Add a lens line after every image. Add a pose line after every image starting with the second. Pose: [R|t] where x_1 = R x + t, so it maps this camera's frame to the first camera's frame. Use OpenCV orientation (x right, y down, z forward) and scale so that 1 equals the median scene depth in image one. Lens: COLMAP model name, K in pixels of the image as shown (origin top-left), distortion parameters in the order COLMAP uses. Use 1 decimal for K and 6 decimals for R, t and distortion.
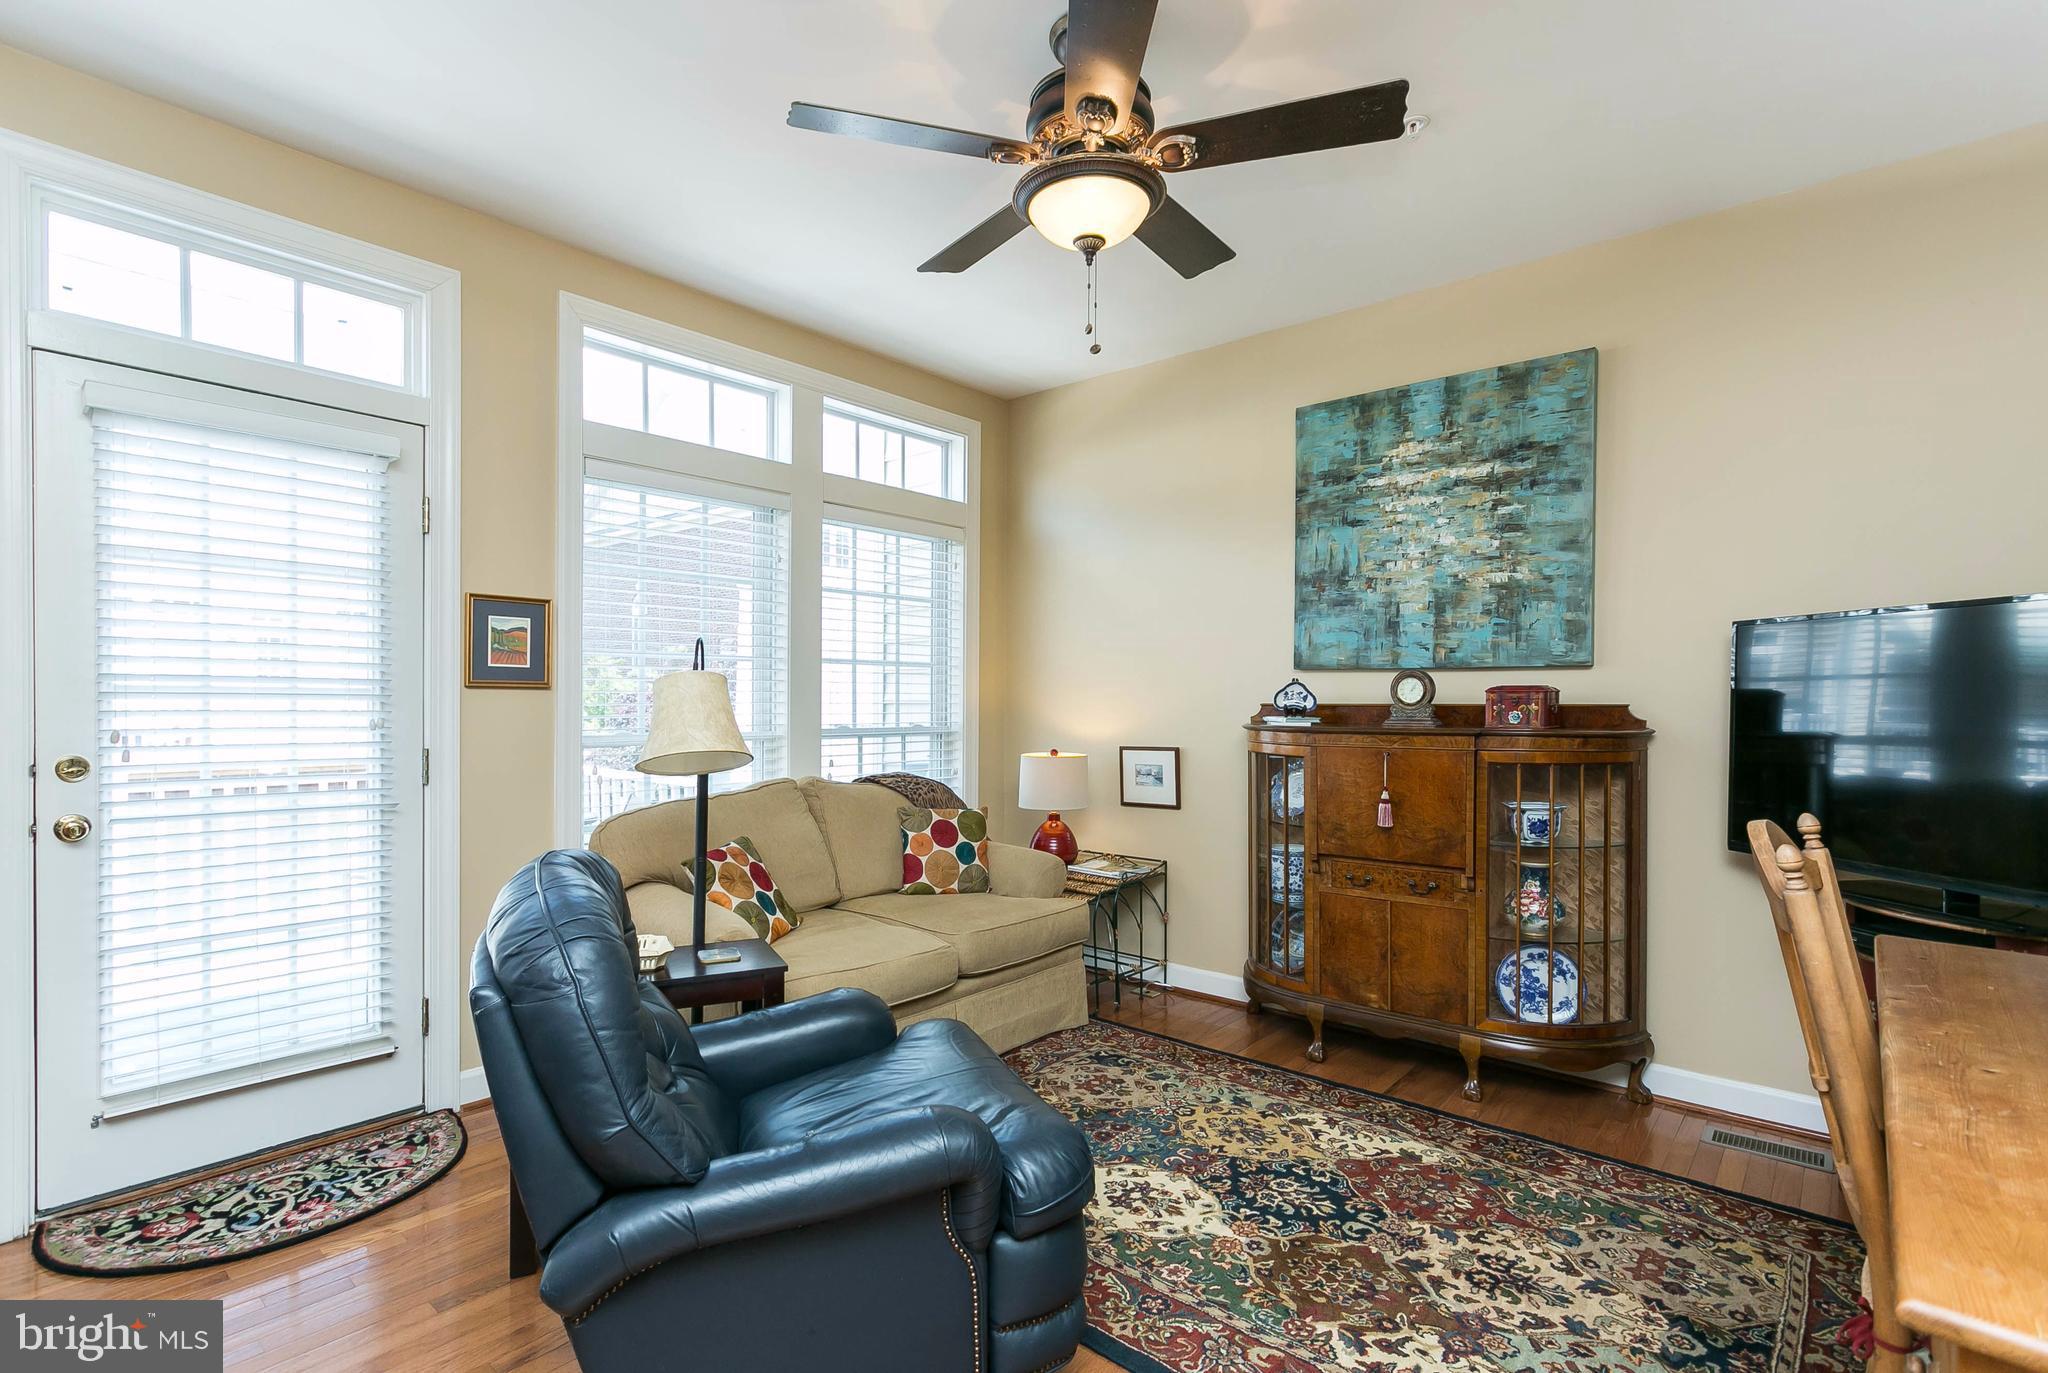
lens RADIAL K [[975.5, 0, 1024.2], [0, 975.5, 716.2], [0, 0, 1]] dist [-0.001184, 0.001559]
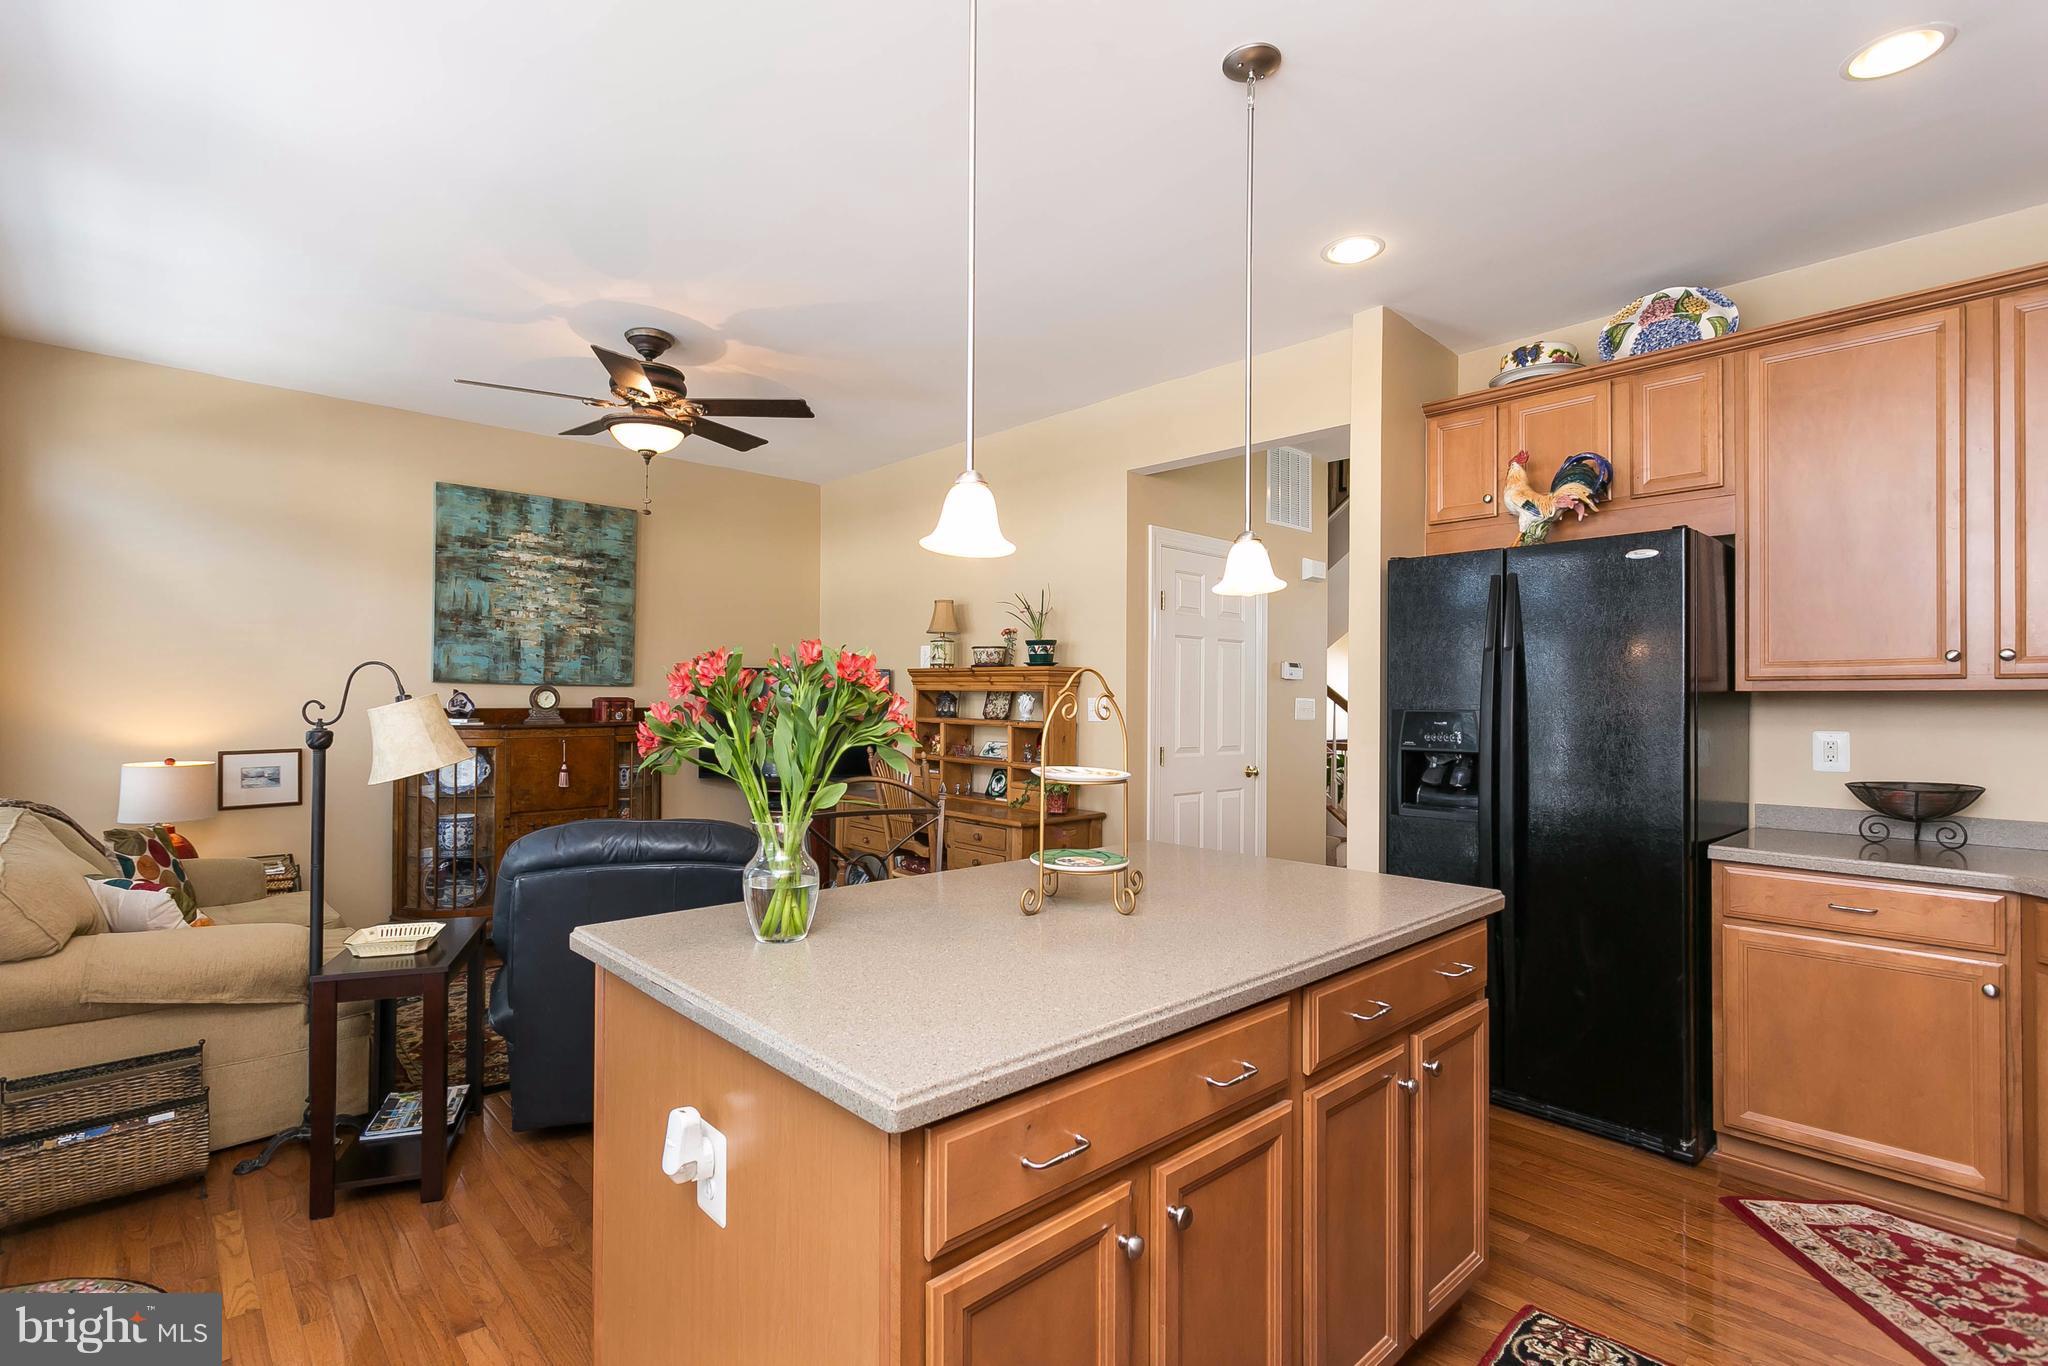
lens RADIAL K [[975.5, 0, 1013.9], [0, 975.5, 684.6], [0, 0, 1]] dist [-0.001184, 0.001559]
pose [[0.107304, 0.010945, 0.994166, -1.066341], [0.006287, 0.999912, -0.011687, -0.027778], [-0.994206, 0.007505, 0.107225, 0.107240]]
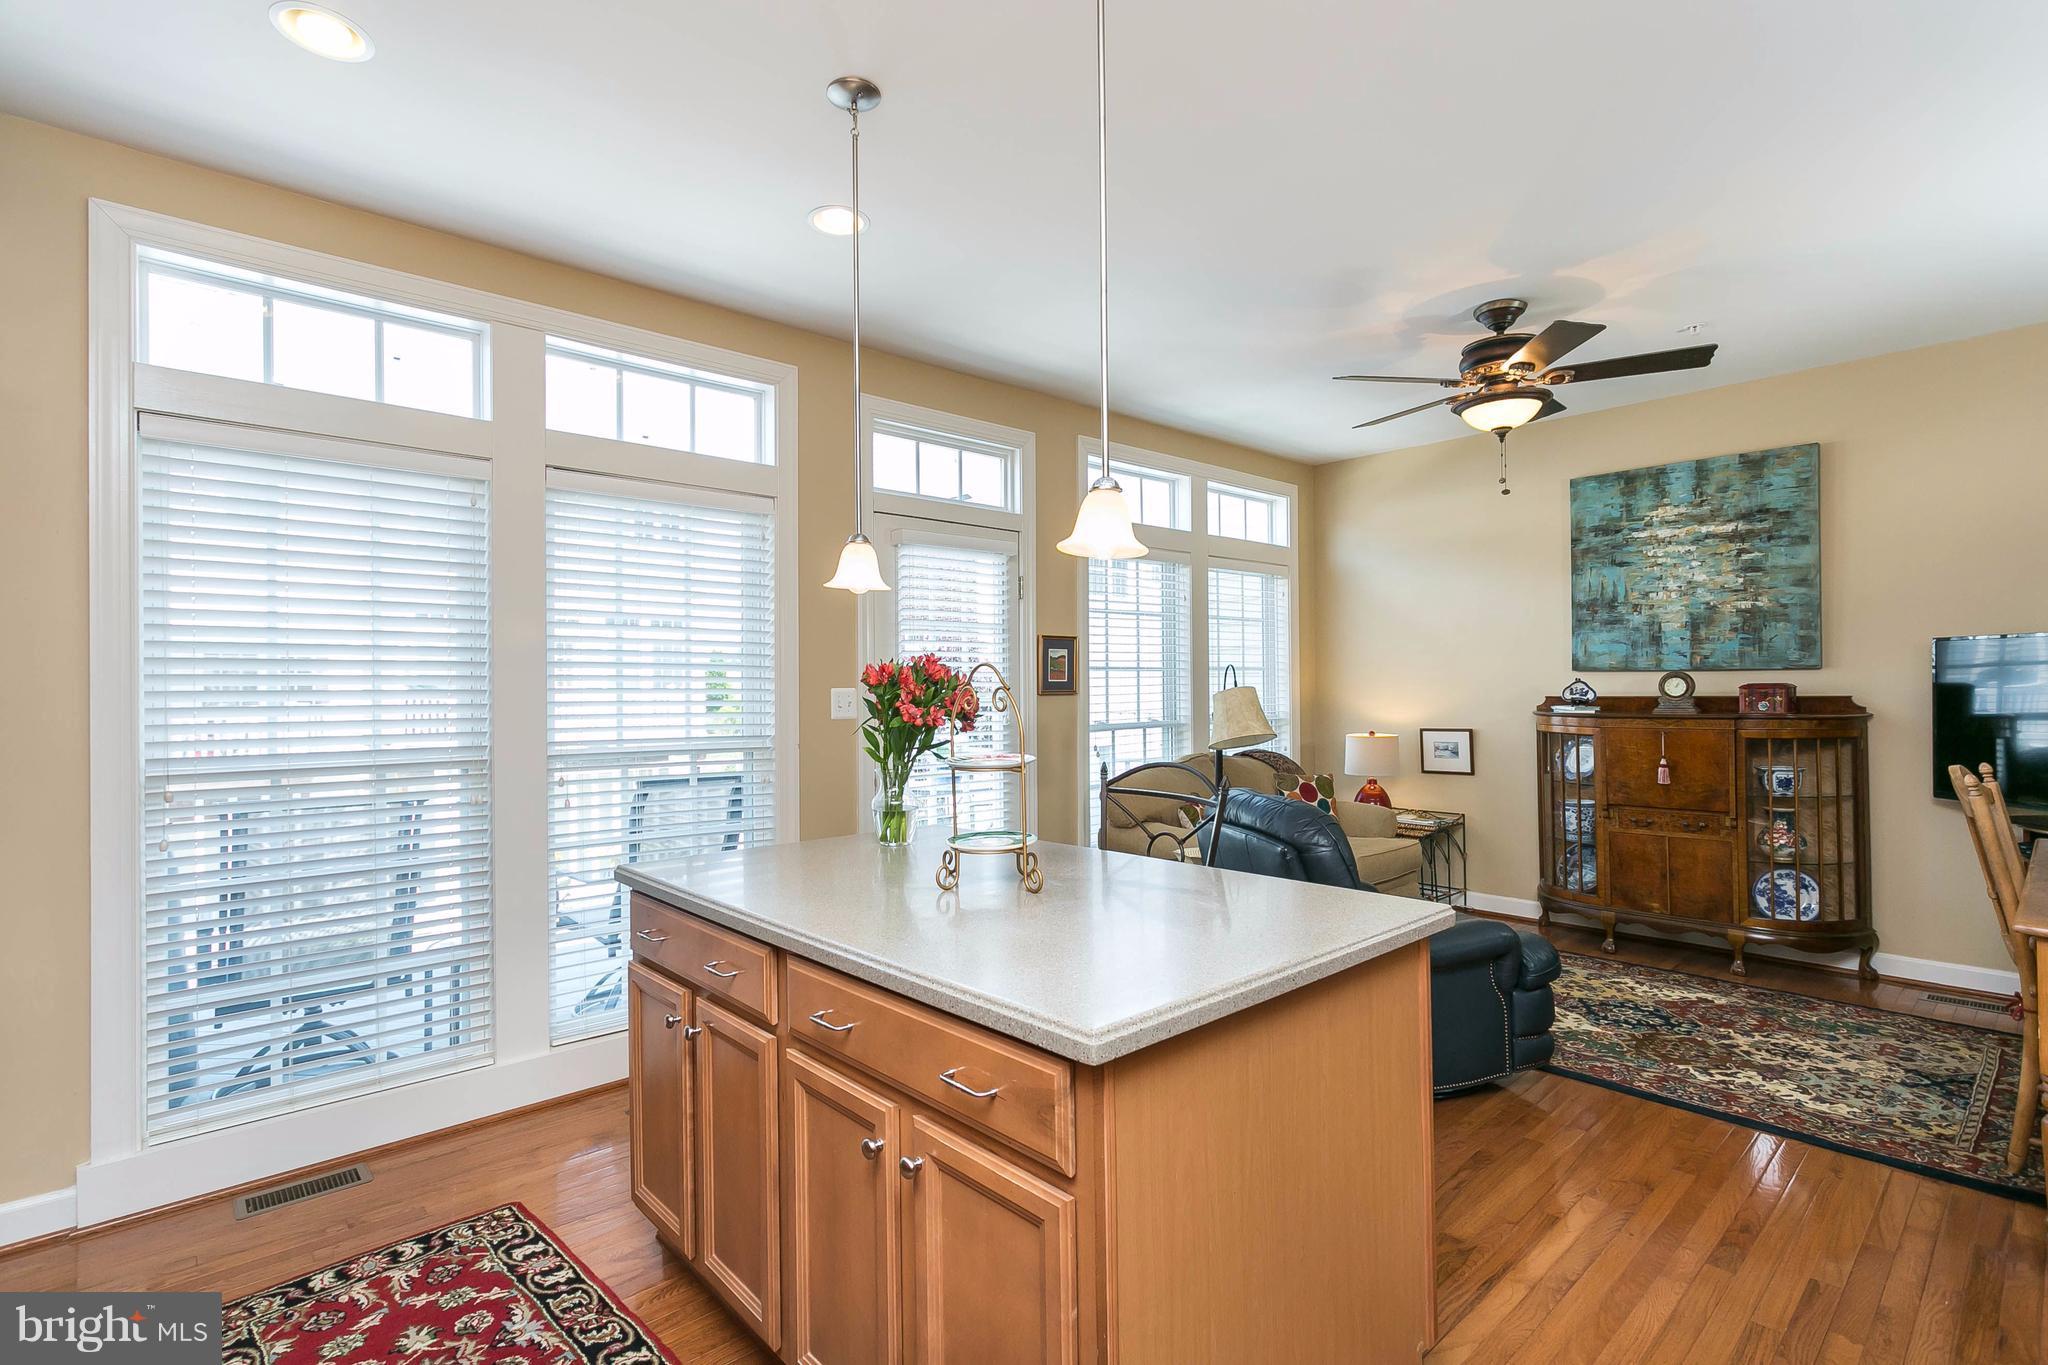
lens RADIAL K [[975.5, 0, 1011.3], [0, 975.5, 681.2], [0, 0, 1]] dist [-0.001184, 0.001559]
pose [[0.992094, -0.014694, -0.124634, -0.377105], [0.012472, 0.999749, -0.018589, -0.020665], [0.124876, 0.016888, 0.992029, -0.507522]]
